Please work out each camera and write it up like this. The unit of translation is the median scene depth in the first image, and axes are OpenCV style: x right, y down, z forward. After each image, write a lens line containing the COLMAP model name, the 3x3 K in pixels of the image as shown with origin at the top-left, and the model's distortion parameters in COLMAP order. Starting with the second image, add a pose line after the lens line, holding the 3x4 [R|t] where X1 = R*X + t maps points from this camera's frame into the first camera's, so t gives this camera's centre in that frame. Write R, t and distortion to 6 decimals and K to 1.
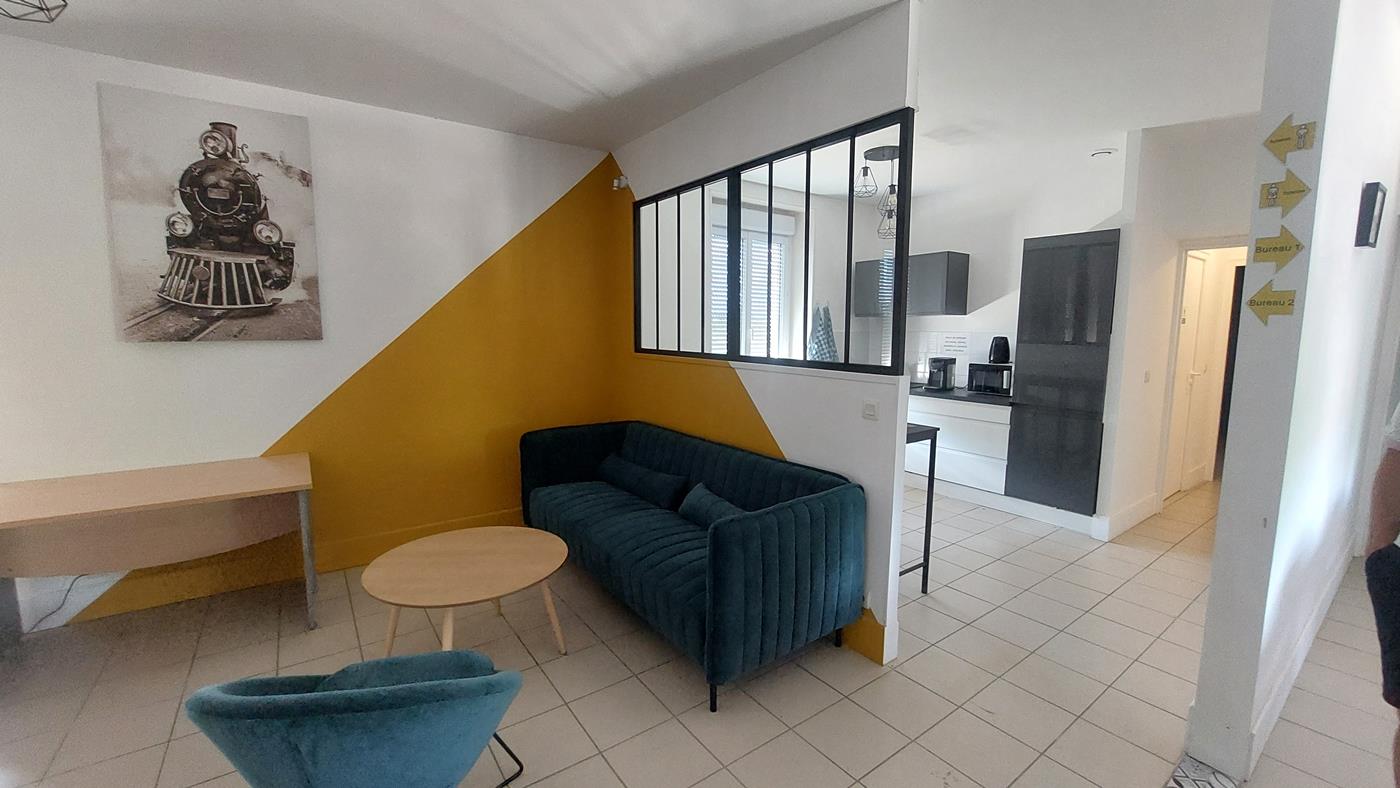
lens RADIAL K [[558.7, 0, 700.6], [0, 558.7, 392.7], [0, 0, 1]] dist [-0.019953, -0.000255]
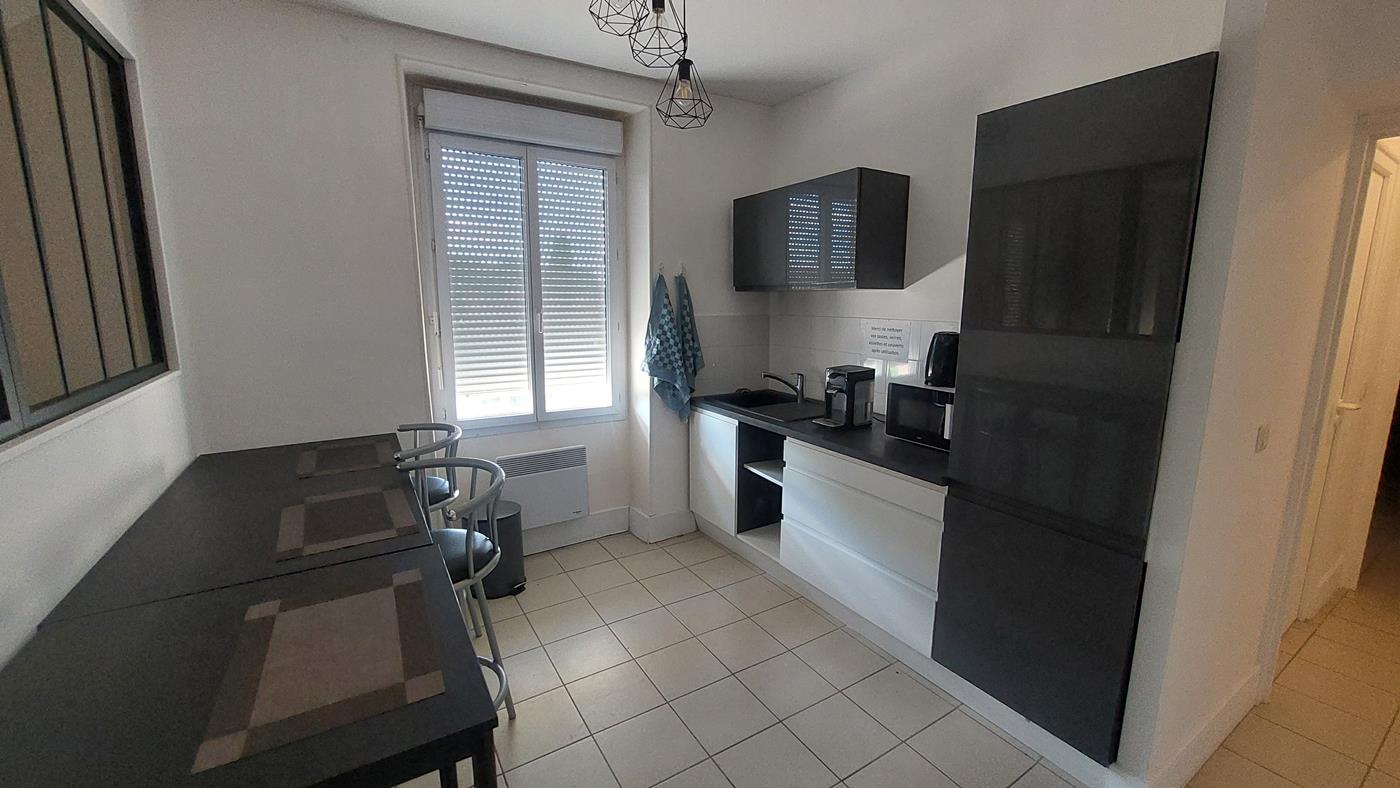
lens RADIAL K [[558.7, 0, 700.5], [0, 558.7, 389.6], [0, 0, 1]] dist [-0.019953, -0.000255]
pose [[0.997117, 0.014553, -0.074467, 0.332106], [-0.011231, 0.998931, 0.044836, -0.064887], [0.075040, -0.043870, 0.996215, 0.446793]]
